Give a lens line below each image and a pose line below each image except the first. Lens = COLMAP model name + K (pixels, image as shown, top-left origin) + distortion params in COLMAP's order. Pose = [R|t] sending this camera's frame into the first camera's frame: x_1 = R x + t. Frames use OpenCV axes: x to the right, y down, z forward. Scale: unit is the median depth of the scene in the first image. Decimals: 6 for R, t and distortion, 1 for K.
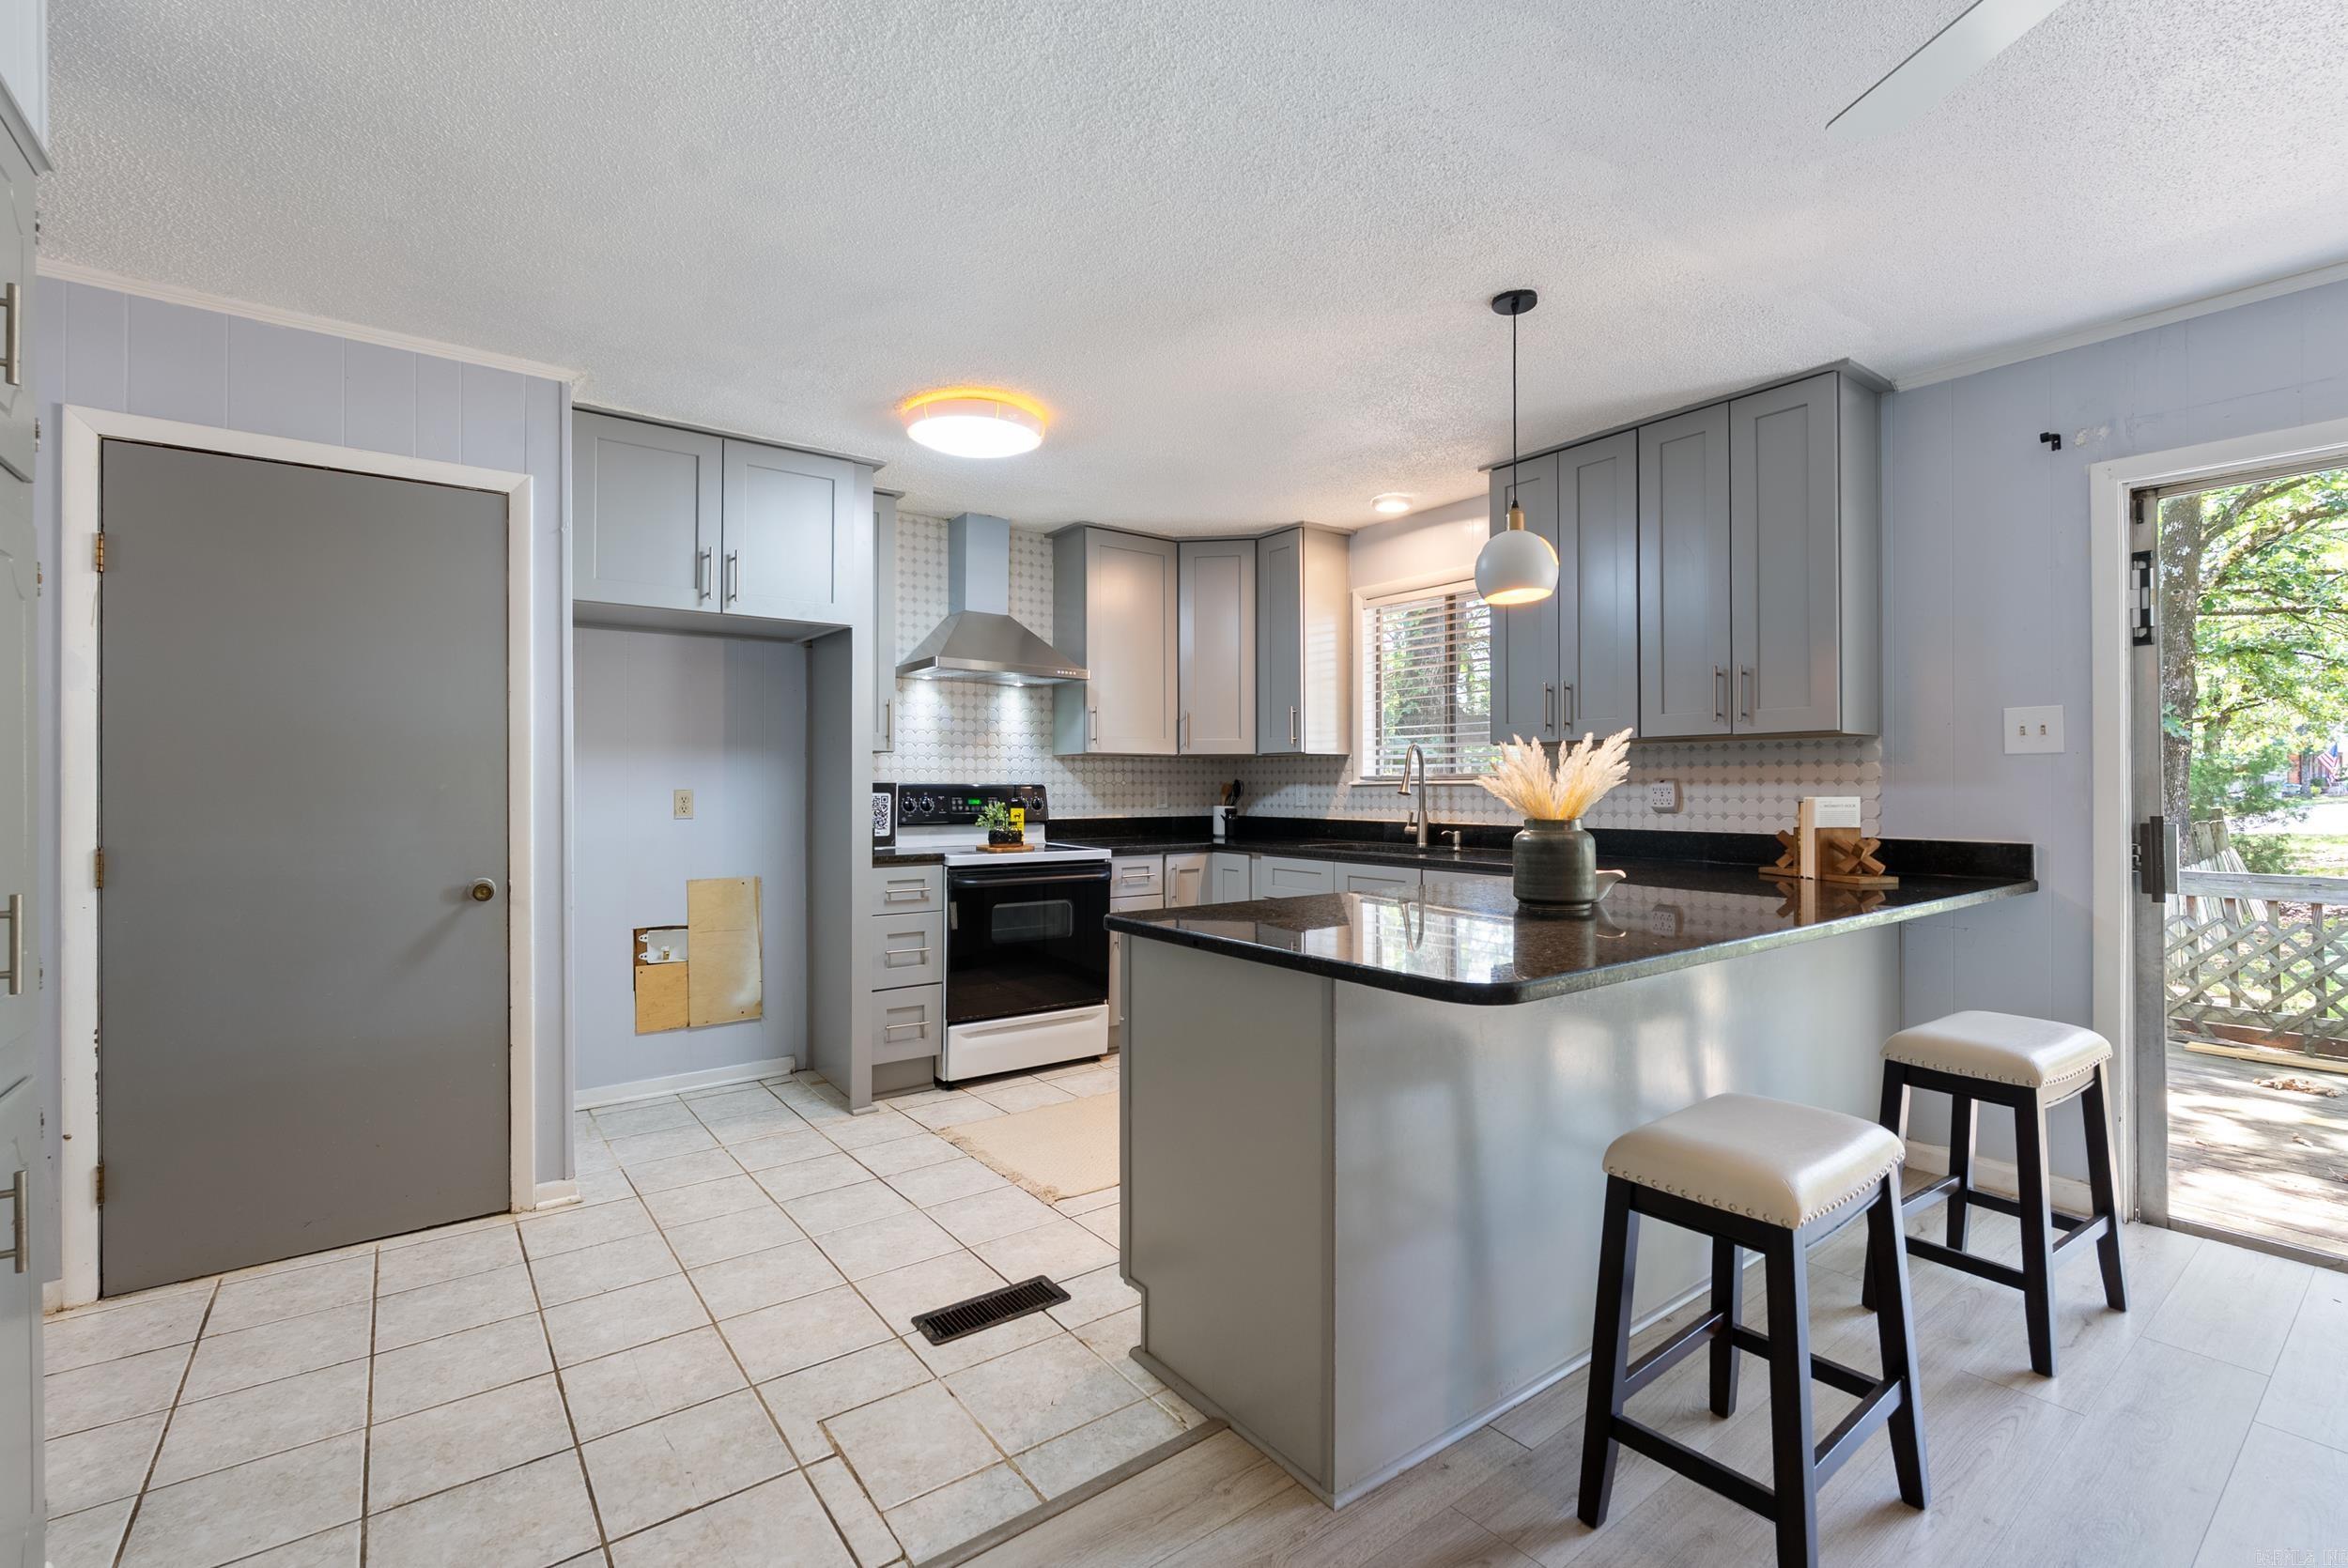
lens RADIAL K [[1037.6, 0, 1183.2], [0, 1037.6, 777.0], [0, 0, 1]] dist [-0.005841, 0.000562]
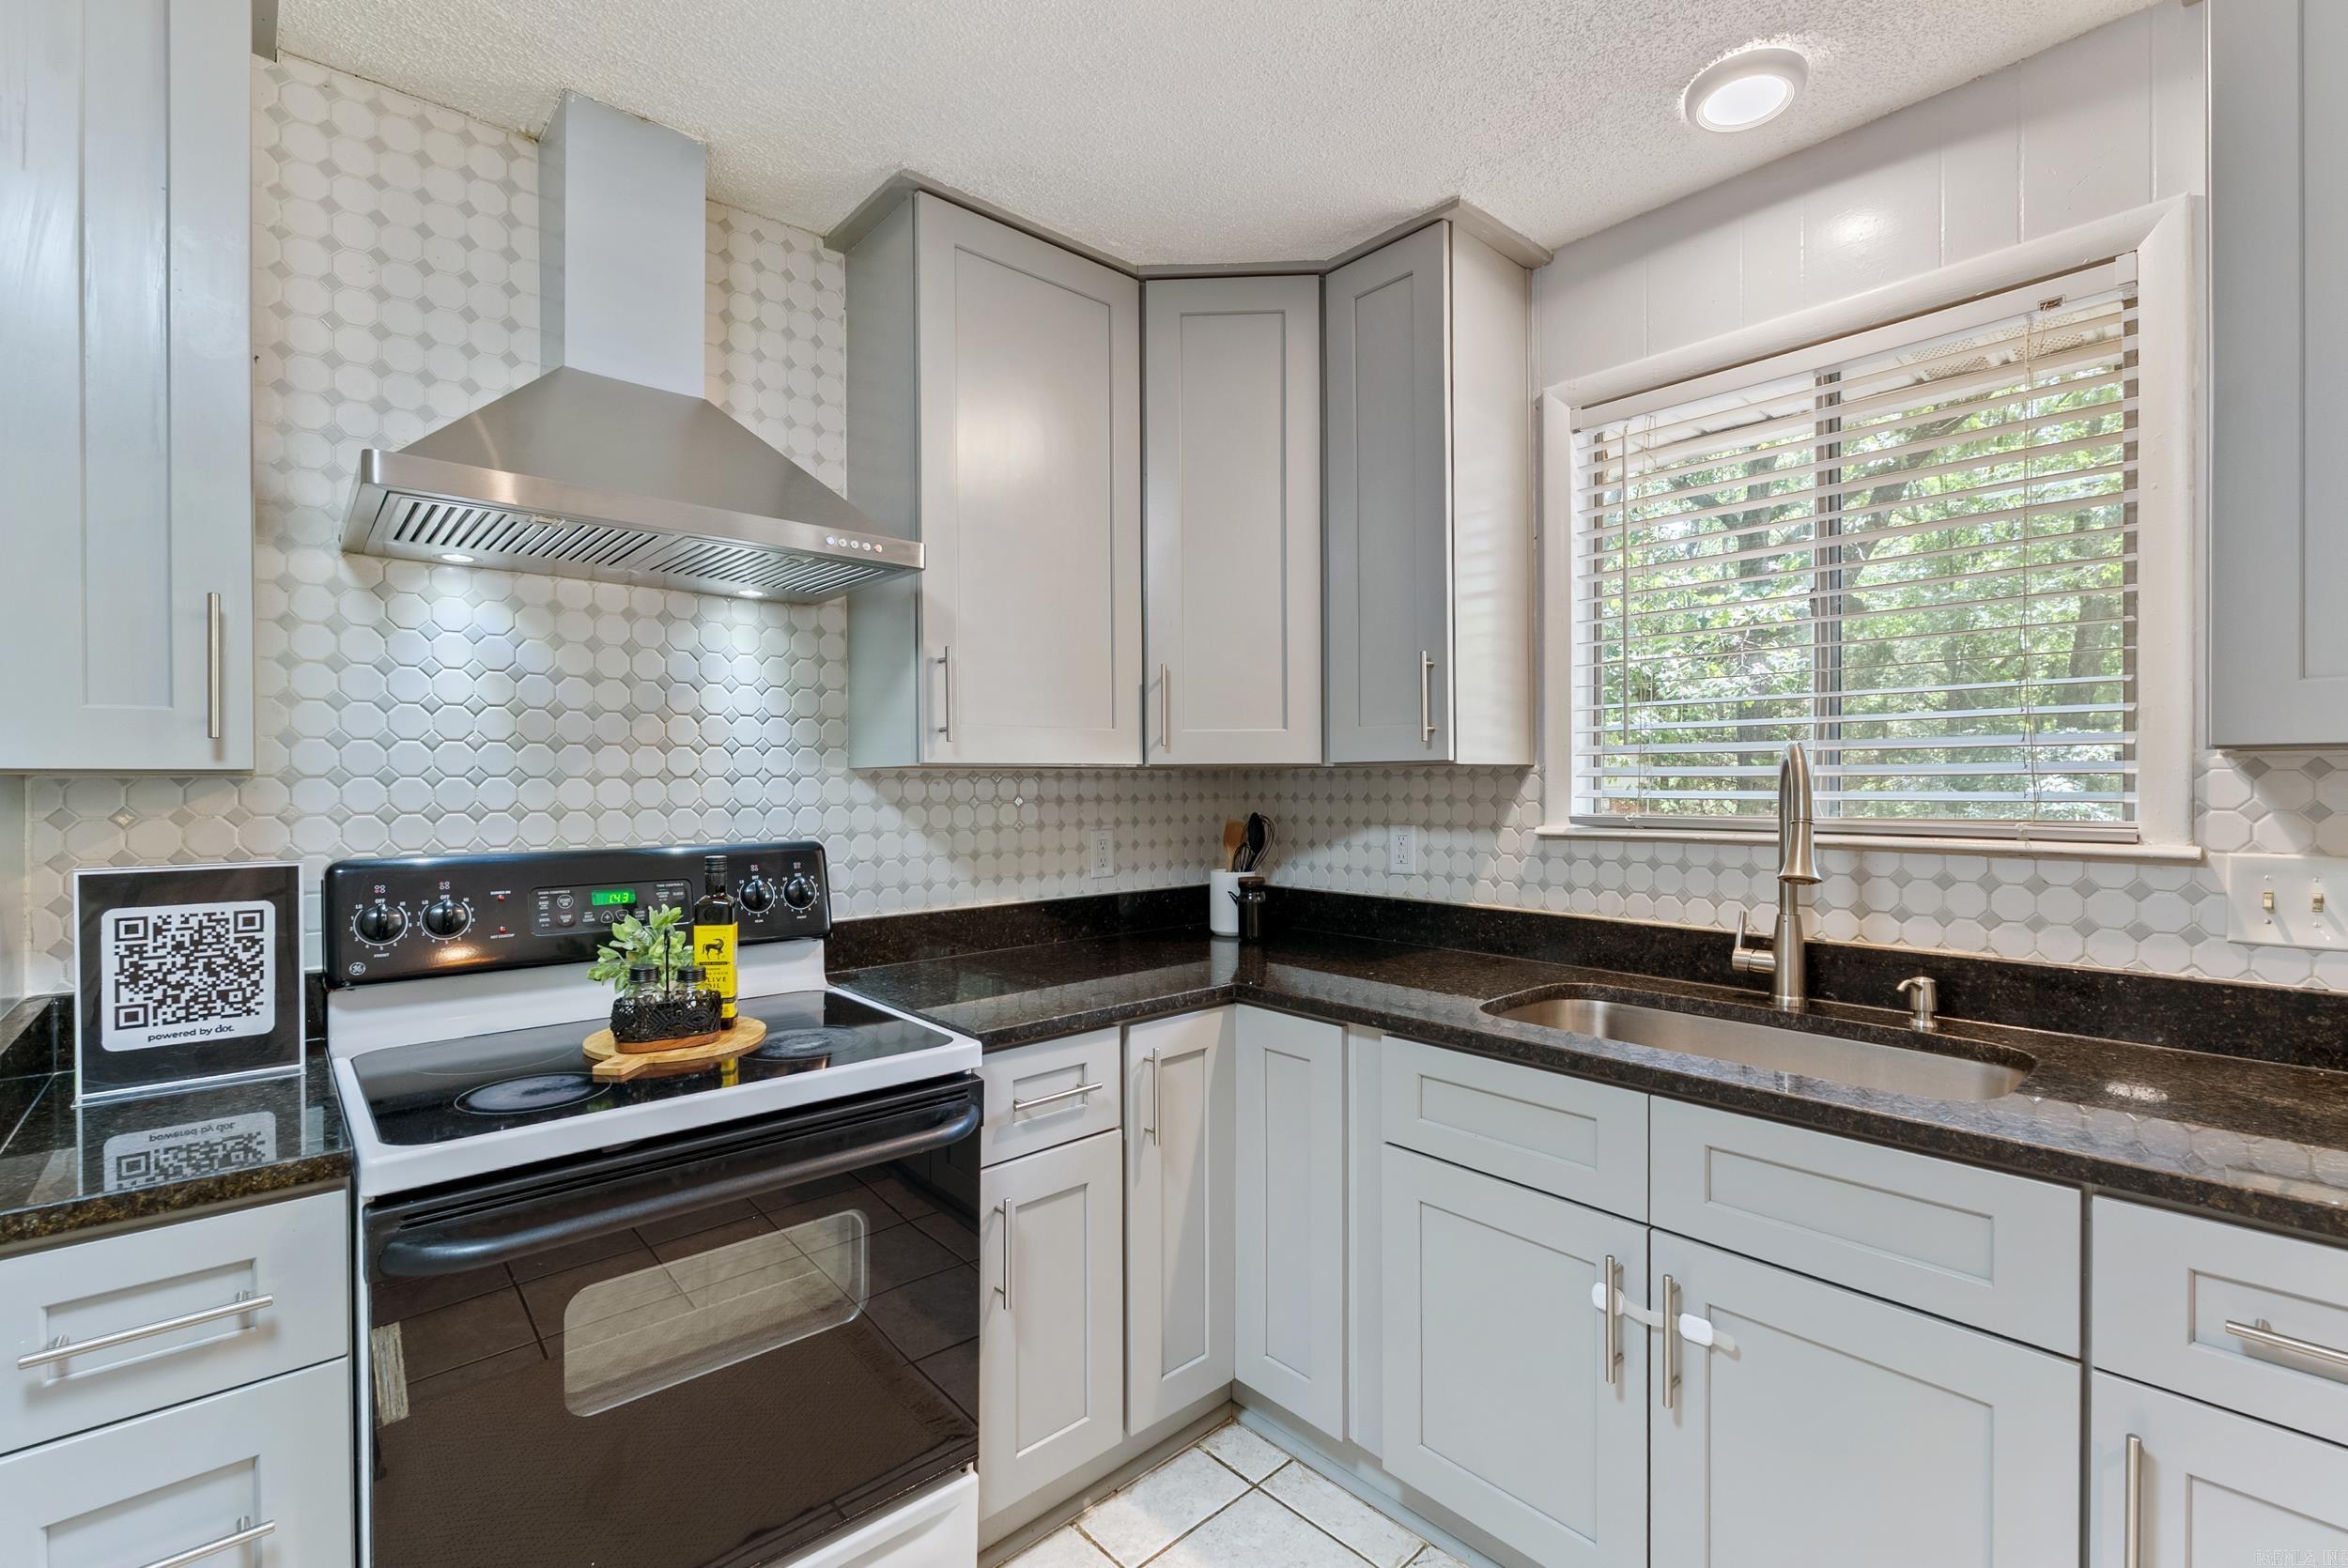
lens RADIAL K [[1037.6, 0, 1180.5], [0, 1037.6, 784.9], [0, 0, 1]] dist [-0.005841, 0.000562]
pose [[0.995598, -0.004968, 0.093594, -0.033790], [0.003520, 0.999872, 0.015634, -0.022024], [-0.093660, -0.015236, 0.995488, 0.620017]]
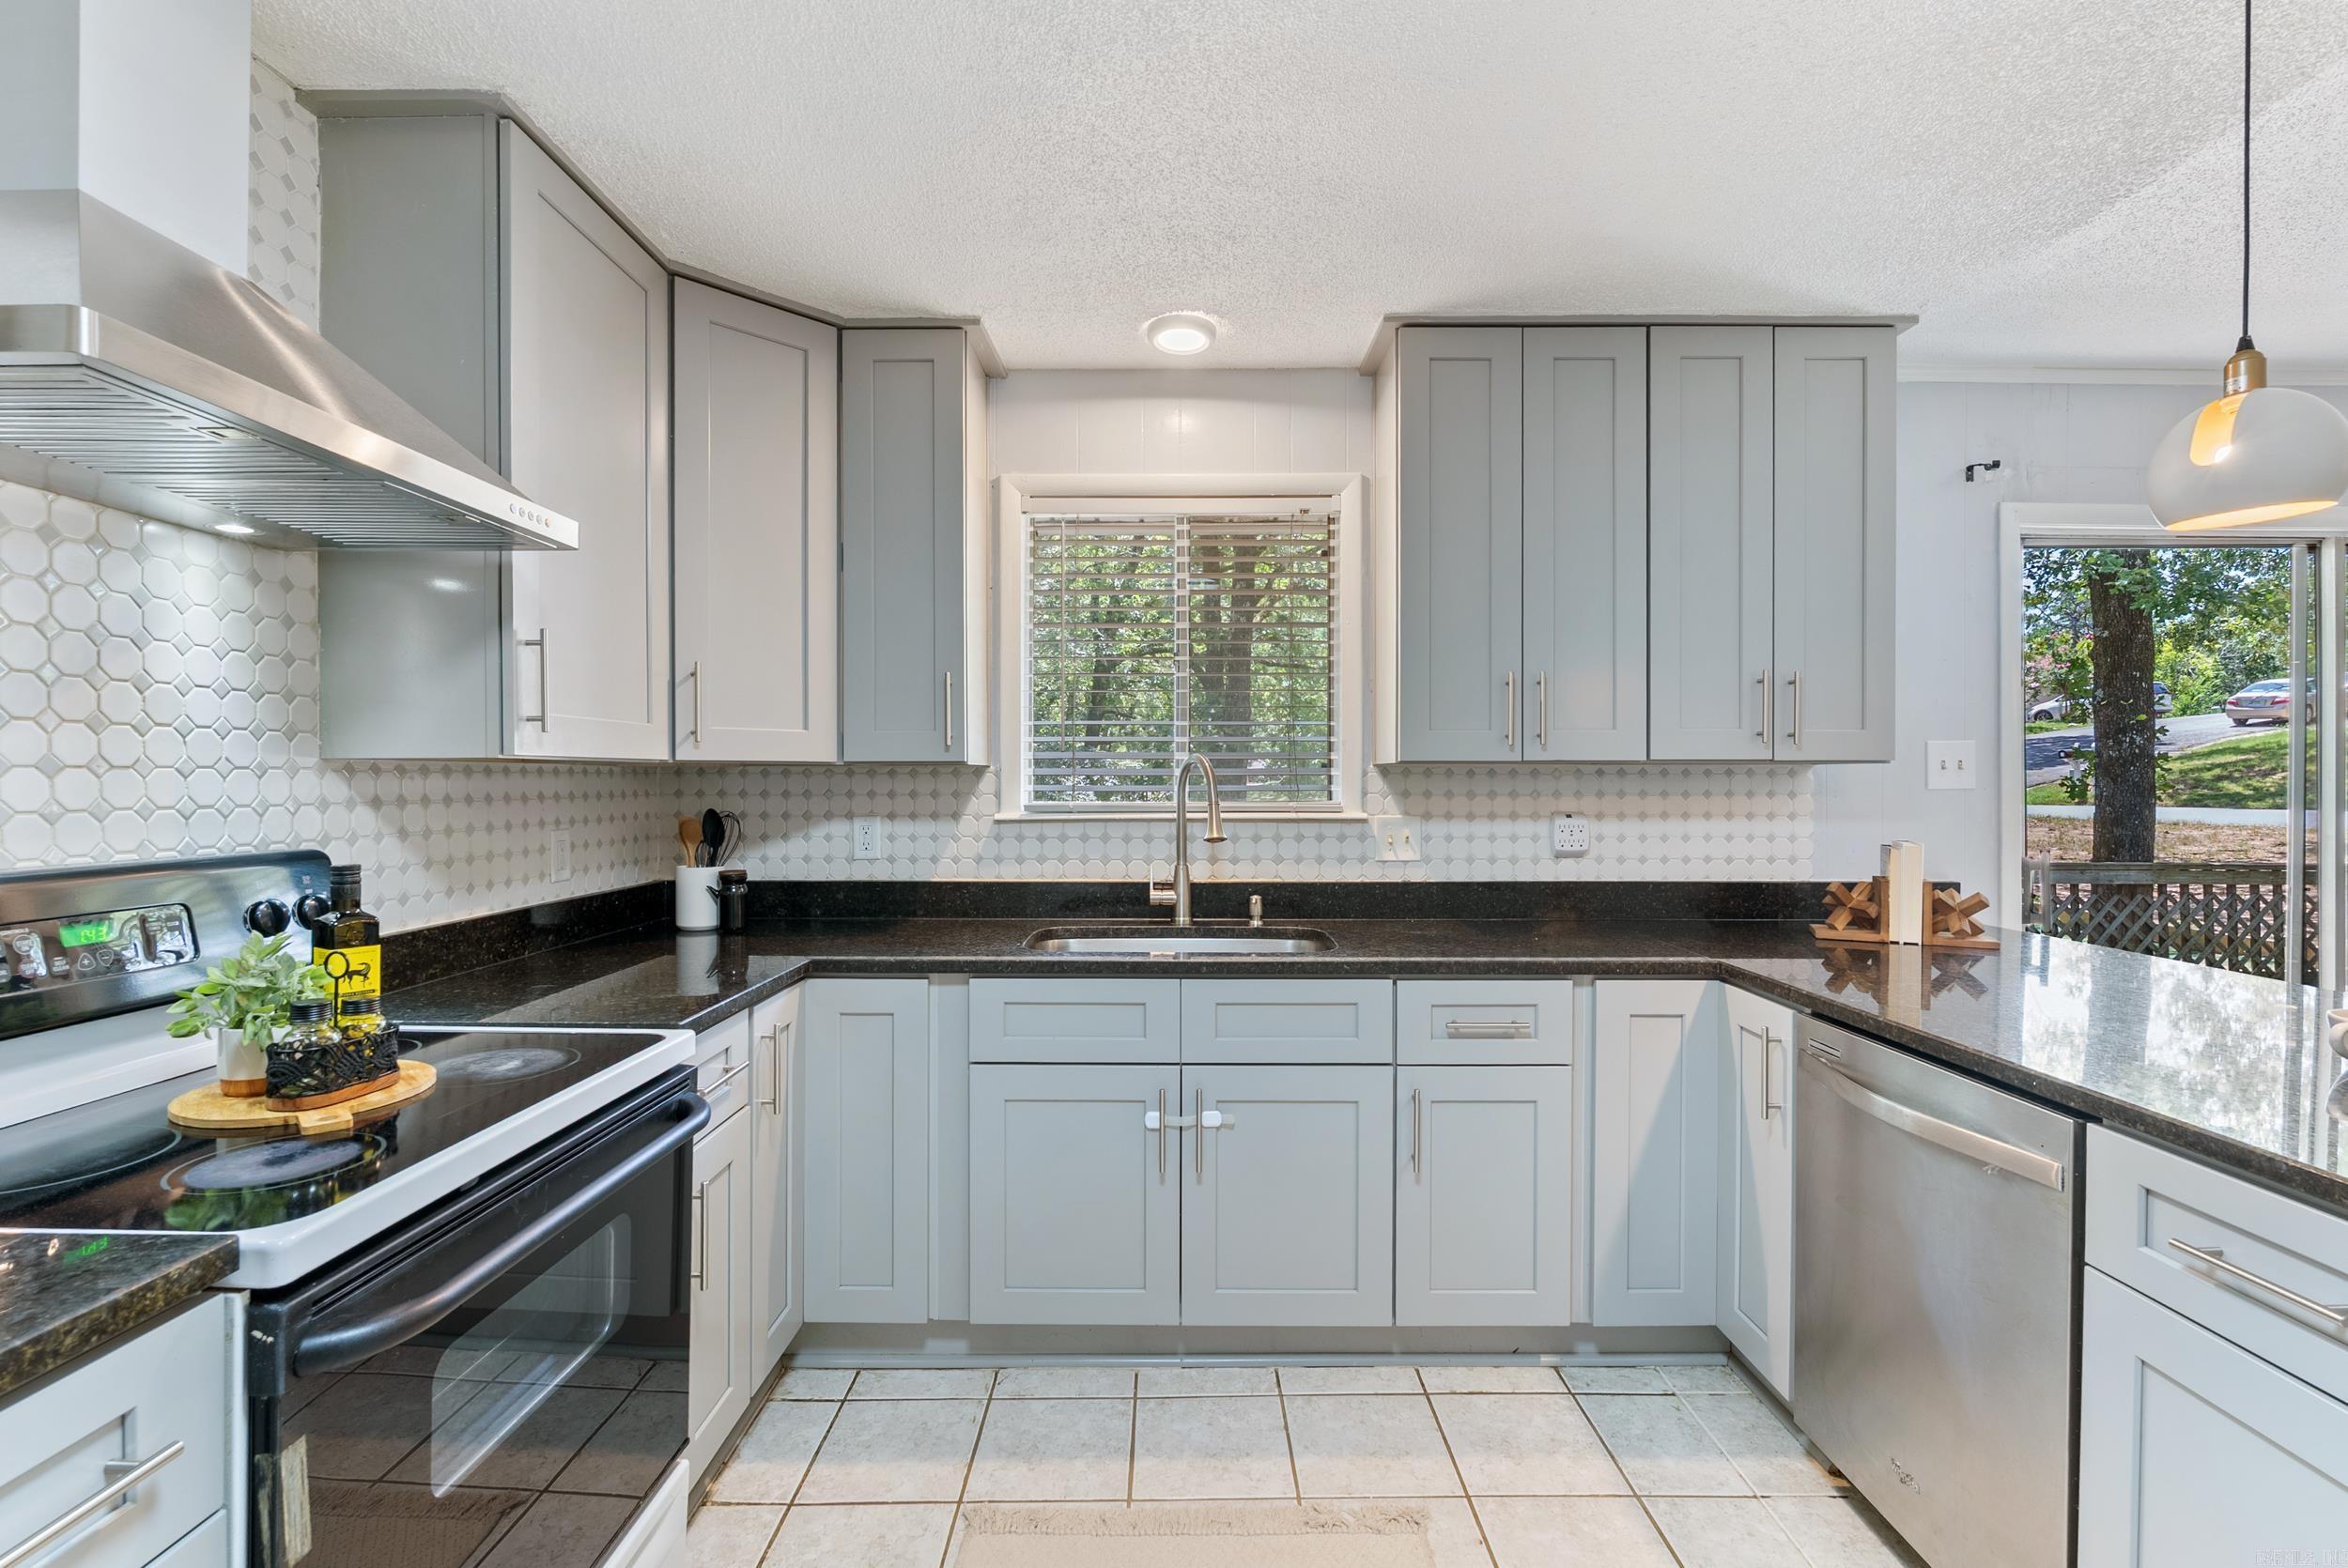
lens RADIAL K [[1037.6, 0, 1181.6], [0, 1037.6, 780.3], [0, 0, 1]] dist [-0.005841, 0.000562]
pose [[0.596414, -0.001515, 0.802675, -0.250019], [-0.008109, 0.999936, 0.007912, -0.020419], [-0.802636, -0.011228, 0.596364, 0.626698]]
